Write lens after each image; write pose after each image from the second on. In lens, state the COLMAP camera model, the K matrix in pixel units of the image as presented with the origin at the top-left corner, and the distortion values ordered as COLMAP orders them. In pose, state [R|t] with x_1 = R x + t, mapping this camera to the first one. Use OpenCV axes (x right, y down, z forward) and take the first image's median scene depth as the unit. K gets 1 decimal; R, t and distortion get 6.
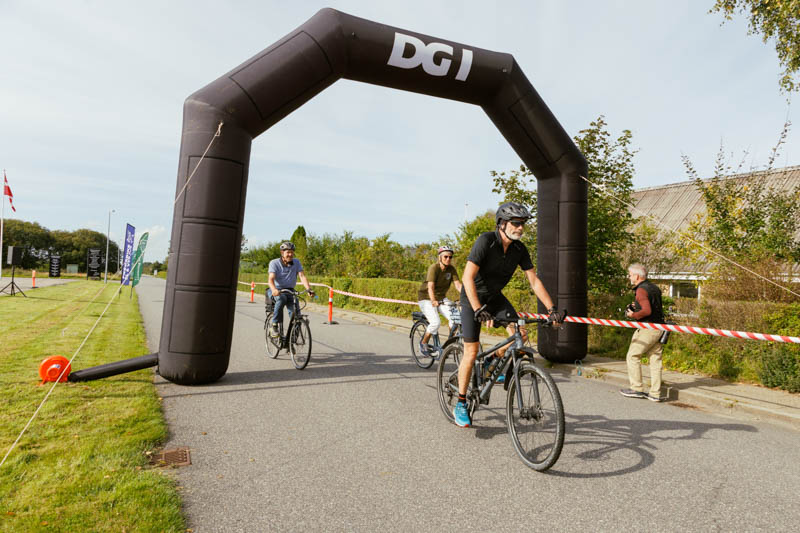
lens RADIAL K [[521.1, 0, 395.7], [0, 521.1, 260.3], [0, 0, 1]] dist [0.015285, -0.034085]
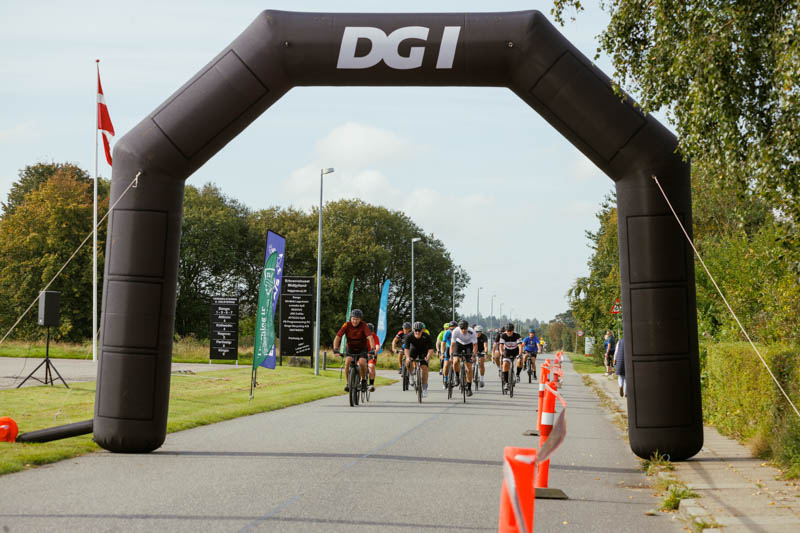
lens RADIAL K [[3892.7, 0, 399.4], [0, 3892.7, 265.3], [0, 0, 1]] dist [-0.233876, 0.000000]
pose [[0.807770, -0.020578, -0.589138, 3.479861], [0.019706, 0.999775, -0.007902, -0.027540], [0.589168, -0.005227, 0.807994, -3.660558]]
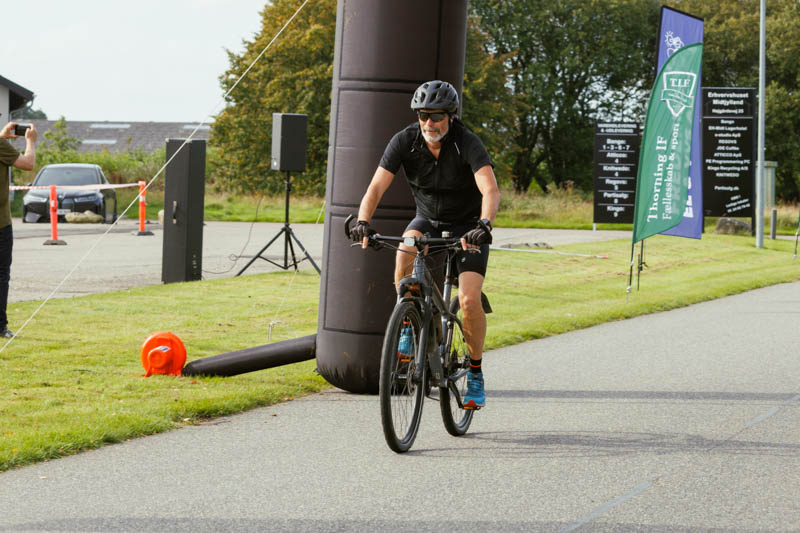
lens RADIAL K [[4731.6, 0, 427.8], [0, 4731.6, 389.5], [0, 0, 1]] dist [0.014736, 0.000000]
pose [[0.731643, 0.013621, -0.681552, 2.463863], [0.028539, 0.998312, 0.050587, -0.005760], [0.681090, -0.056462, 0.730020, -2.065341]]
